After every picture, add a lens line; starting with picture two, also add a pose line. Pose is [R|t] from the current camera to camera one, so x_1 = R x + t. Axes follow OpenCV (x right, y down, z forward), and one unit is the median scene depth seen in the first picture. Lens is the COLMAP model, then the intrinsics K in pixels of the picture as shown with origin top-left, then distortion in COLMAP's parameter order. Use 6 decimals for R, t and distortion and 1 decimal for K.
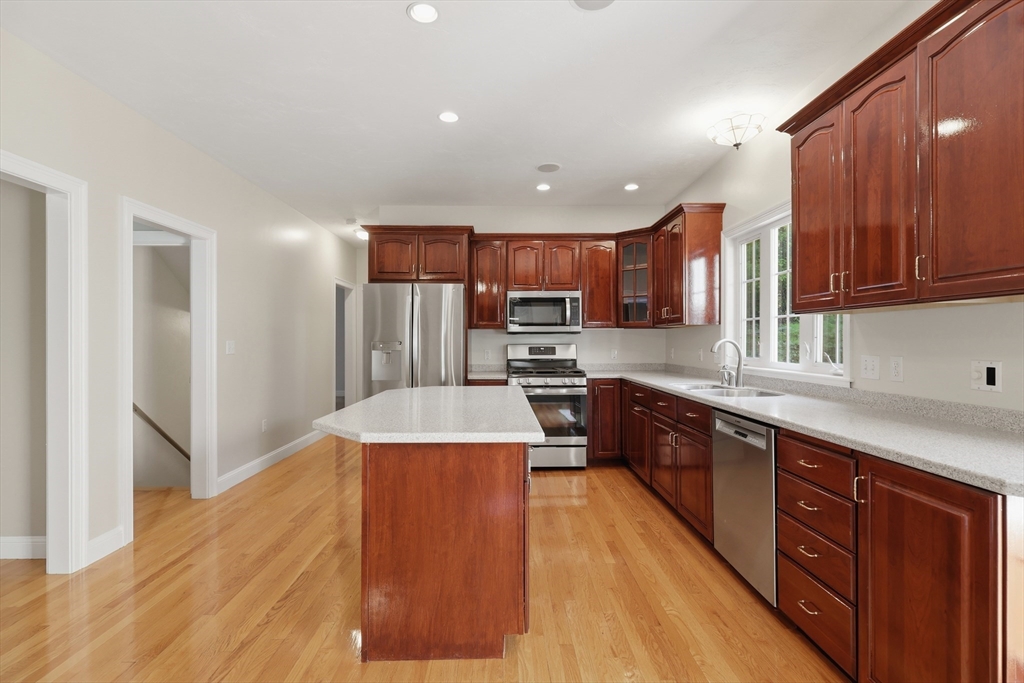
lens RADIAL K [[473.3, 0, 512.0], [0, 473.3, 341.5], [0, 0, 1]] dist [-0.002208, -0.000278]
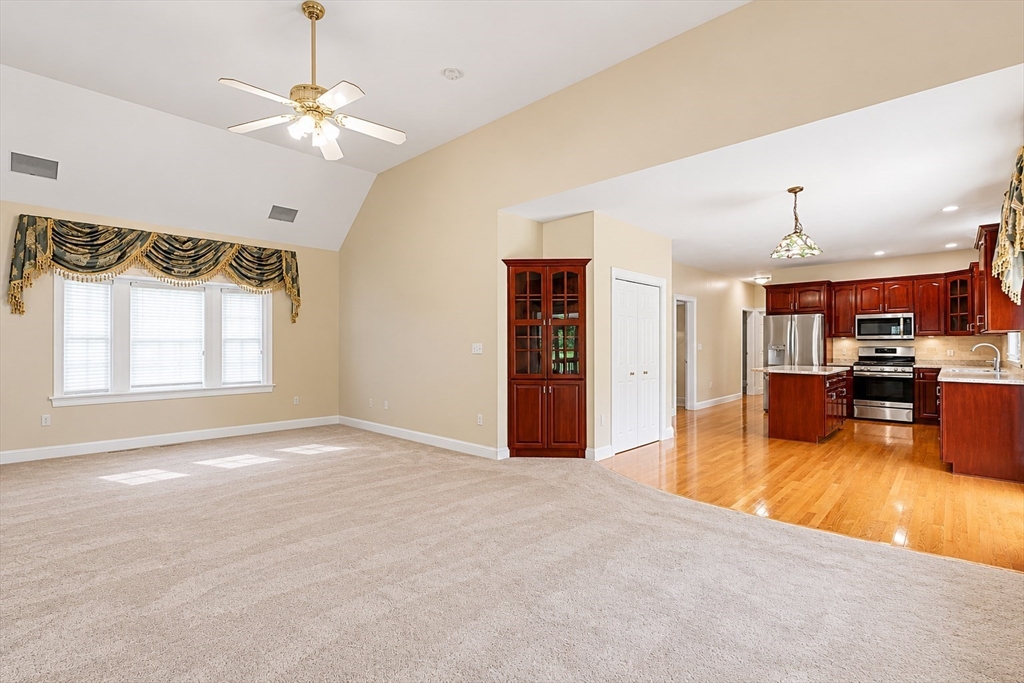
lens RADIAL K [[473.3, 0, 512.0], [0, 473.3, 341.5], [0, 0, 1]] dist [-0.002208, -0.000278]
pose [[0.716635, -0.003565, -0.697439, 0.302374], [0.000439, 0.999989, -0.004660, -0.005222], [0.697448, 0.003033, 0.716629, -1.123456]]
